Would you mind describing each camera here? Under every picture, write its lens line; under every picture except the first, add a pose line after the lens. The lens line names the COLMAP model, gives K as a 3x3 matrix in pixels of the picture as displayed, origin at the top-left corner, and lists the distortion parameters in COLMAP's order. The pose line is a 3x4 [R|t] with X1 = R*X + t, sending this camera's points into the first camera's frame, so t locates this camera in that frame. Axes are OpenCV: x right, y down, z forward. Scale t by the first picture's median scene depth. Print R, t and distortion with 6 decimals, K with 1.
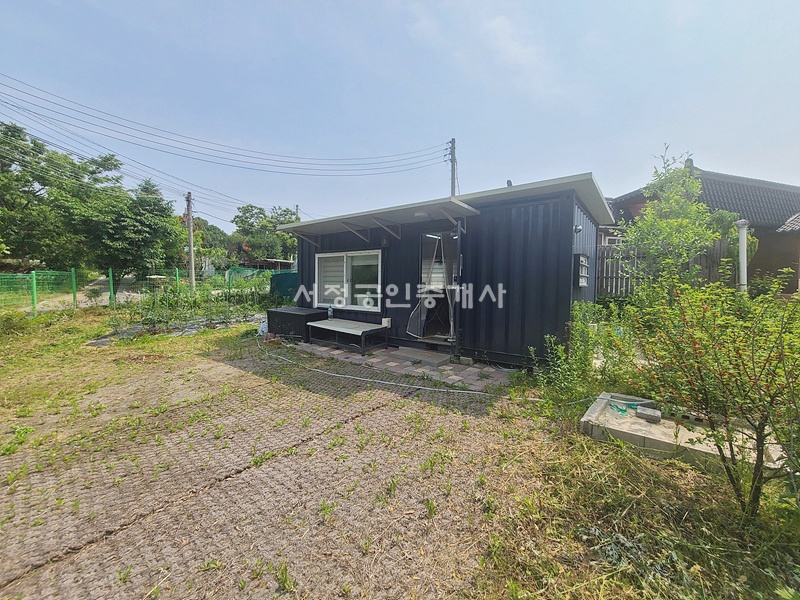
lens RADIAL K [[325.3, 0, 400.2], [0, 325.3, 297.7], [0, 0, 1]] dist [0.004748, -0.003188]
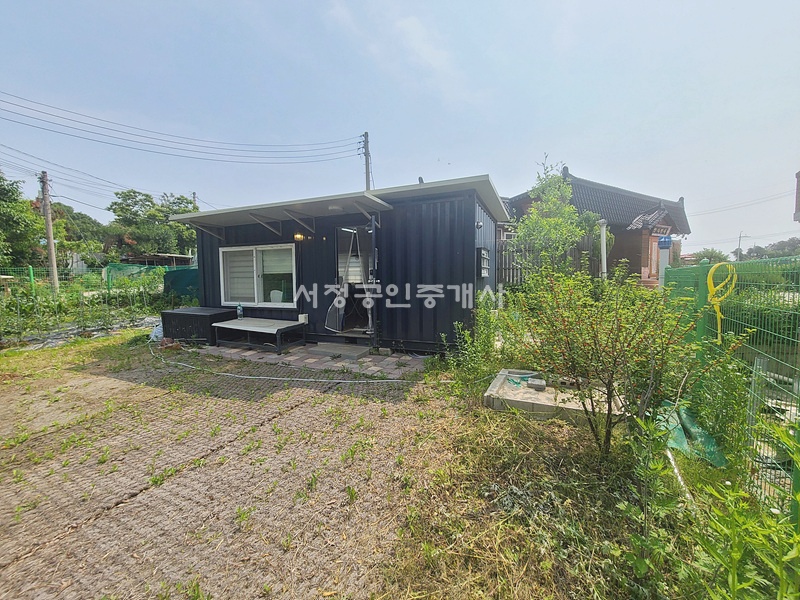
lens RADIAL K [[325.3, 0, 400.3], [0, 325.3, 298.2], [0, 0, 1]] dist [0.004748, -0.003188]
pose [[0.969214, -0.038042, 0.243264, 0.004739], [0.033104, 0.999155, 0.024354, 0.001297], [-0.243985, -0.015551, 0.969654, -0.010369]]
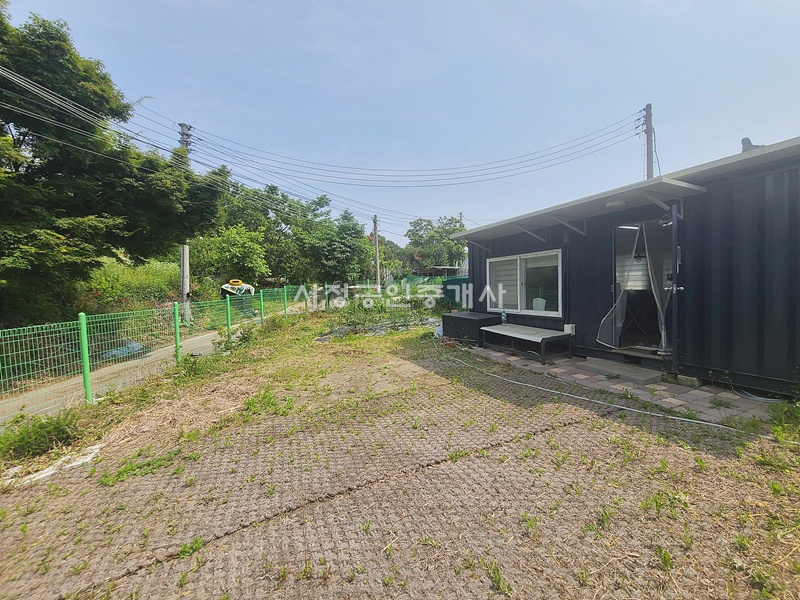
lens RADIAL K [[325.3, 0, 401.2], [0, 325.3, 298.2], [0, 0, 1]] dist [0.004748, -0.003188]
pose [[0.884000, -0.019380, -0.467085, -0.032796], [0.014322, 0.999794, -0.014377, -0.003197], [0.467268, 0.006020, 0.884095, -0.014570]]
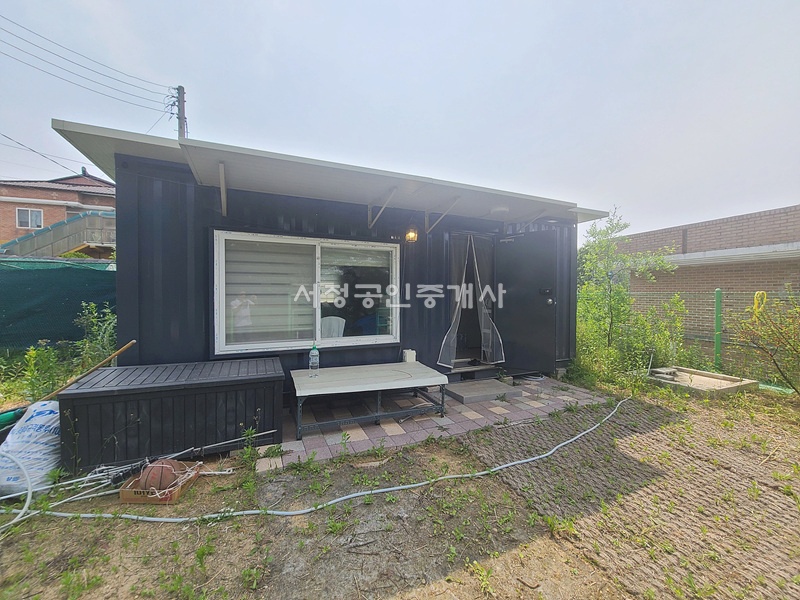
lens RADIAL K [[325.3, 0, 396.9], [0, 325.3, 297.6], [0, 0, 1]] dist [0.004748, -0.003188]
pose [[0.471798, -0.022705, 0.881414, -0.657864], [0.042174, 0.999105, 0.003162, -0.048054], [-0.880697, 0.035681, 0.472334, 0.742232]]
